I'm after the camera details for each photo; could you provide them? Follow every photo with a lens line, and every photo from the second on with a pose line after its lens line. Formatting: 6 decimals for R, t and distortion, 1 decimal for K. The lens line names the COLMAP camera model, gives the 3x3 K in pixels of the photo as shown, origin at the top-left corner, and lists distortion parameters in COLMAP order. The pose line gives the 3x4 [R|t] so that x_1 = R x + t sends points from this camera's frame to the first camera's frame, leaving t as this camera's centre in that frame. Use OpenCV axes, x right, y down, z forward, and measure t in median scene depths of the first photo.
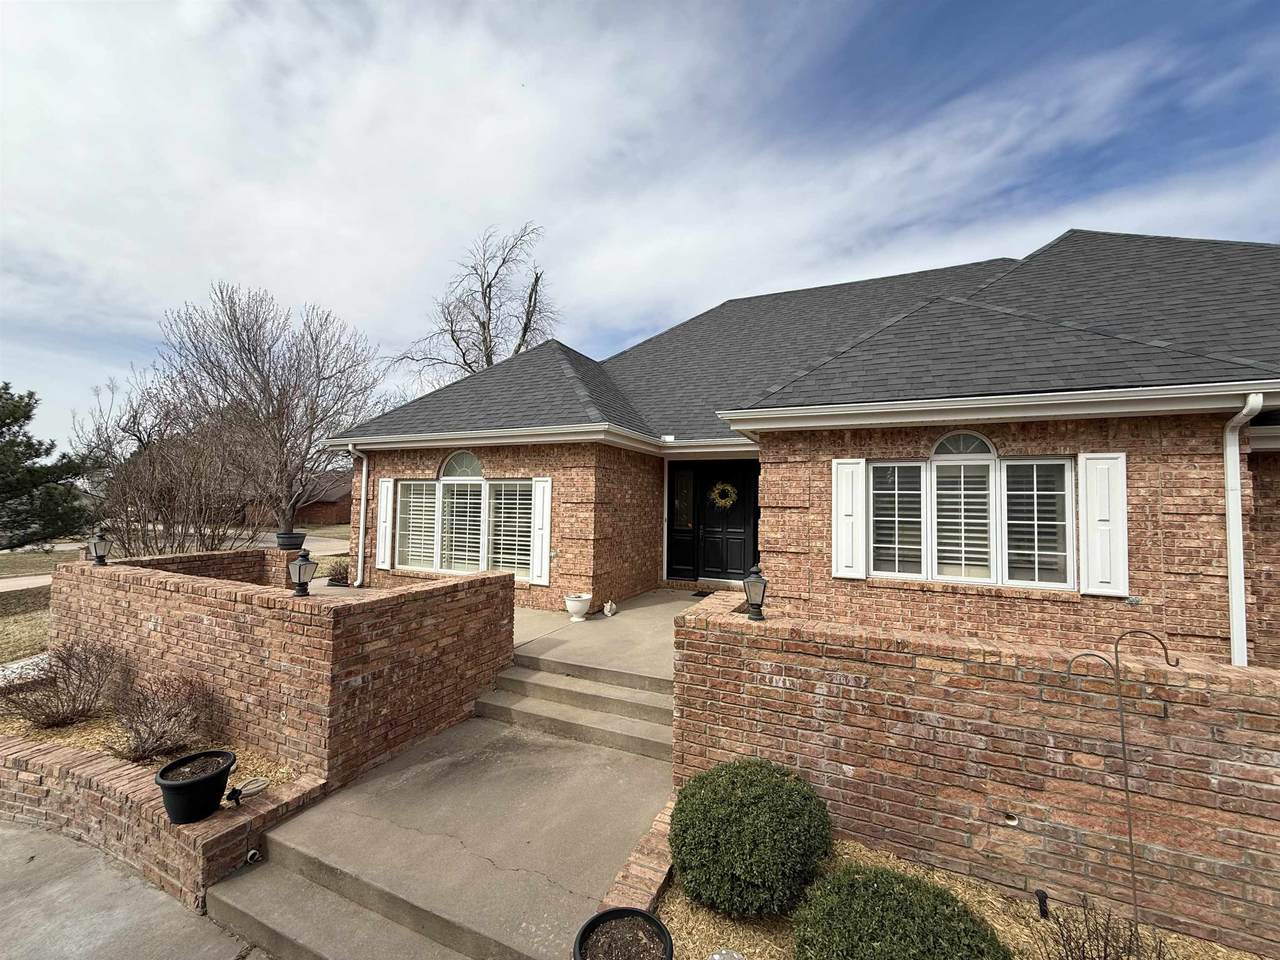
lens RADIAL K [[509.3, 0, 640.0], [0, 509.3, 480.0], [0, 0, 1]] dist [0.001712, -0.000024]
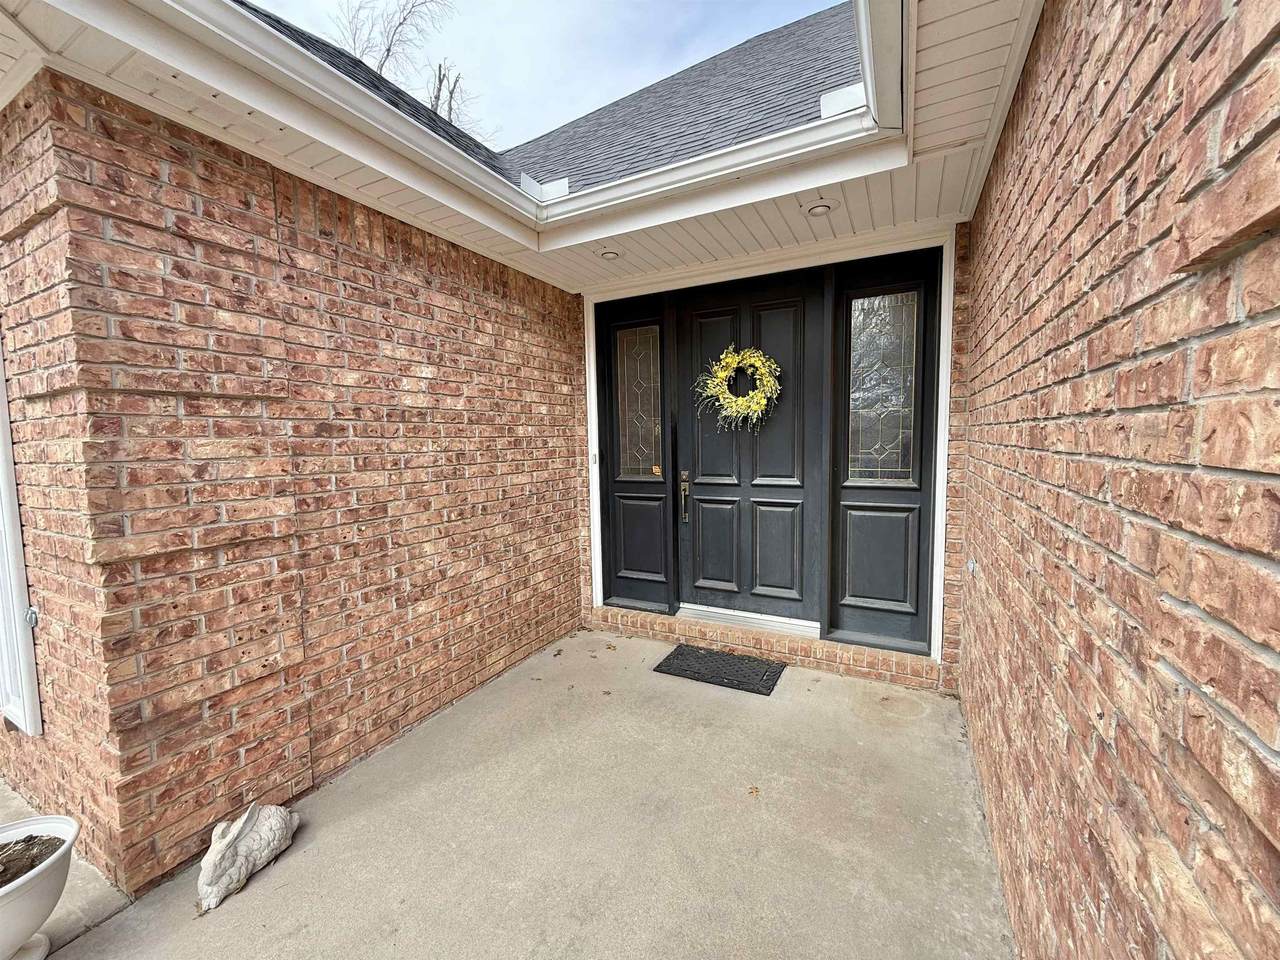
lens RADIAL K [[509.3, 0, 640.0], [0, 509.3, 480.0], [0, 0, 1]] dist [0.001712, -0.000024]
pose [[0.997596, -0.030095, -0.062427, 0.191232], [0.037378, 0.992190, 0.119002, 0.086363], [0.058358, -0.121049, 0.990930, 1.068595]]
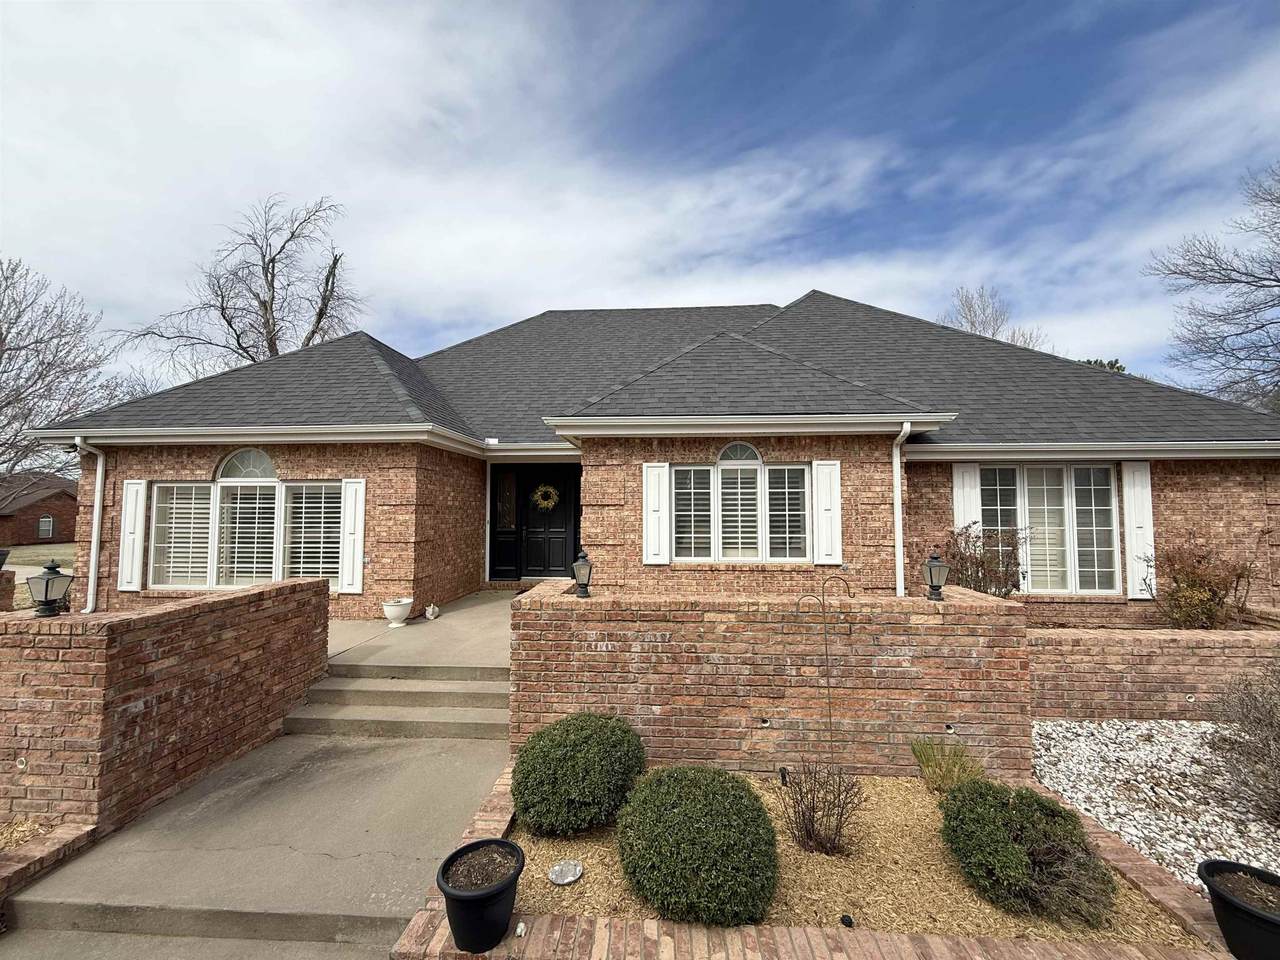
lens RADIAL K [[509.3, 0, 640.0], [0, 509.3, 480.0], [0, 0, 1]] dist [0.001712, -0.000024]
pose [[0.936357, 0.002352, 0.351040, -0.039411], [0.001435, 0.999944, -0.010526, 0.010863], [-0.351045, 0.010360, 0.936301, -0.092165]]
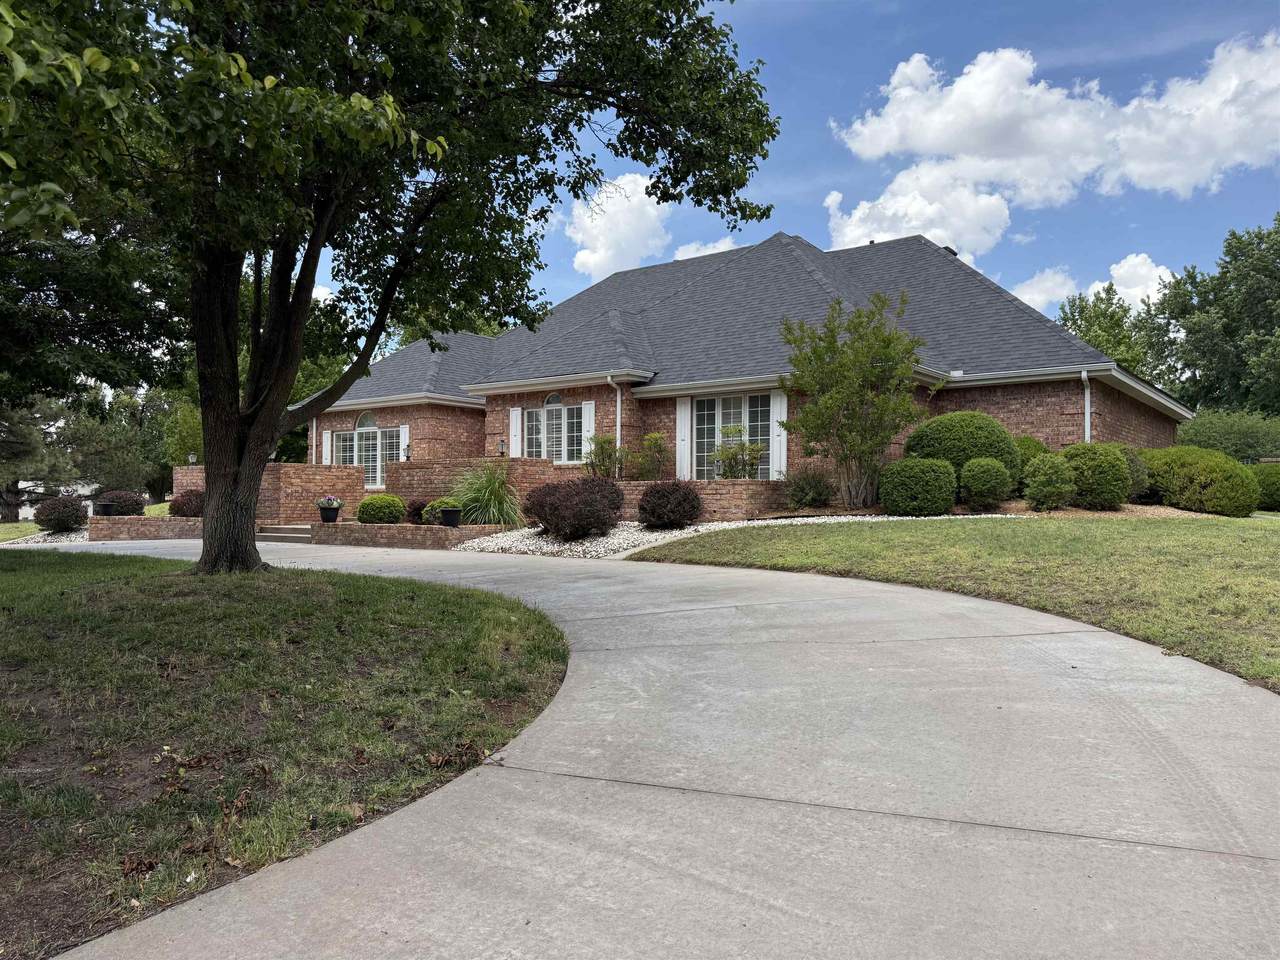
lens RADIAL K [[929.4, 0, 640.0], [0, 929.4, 480.0], [0, 0, 1]] dist [0.117097, -0.003824]
pose [[0.970494, -0.014554, -0.240687, 1.827644], [0.016483, 0.999846, 0.006004, 0.237816], [0.240563, -0.009794, 0.970584, -2.545031]]
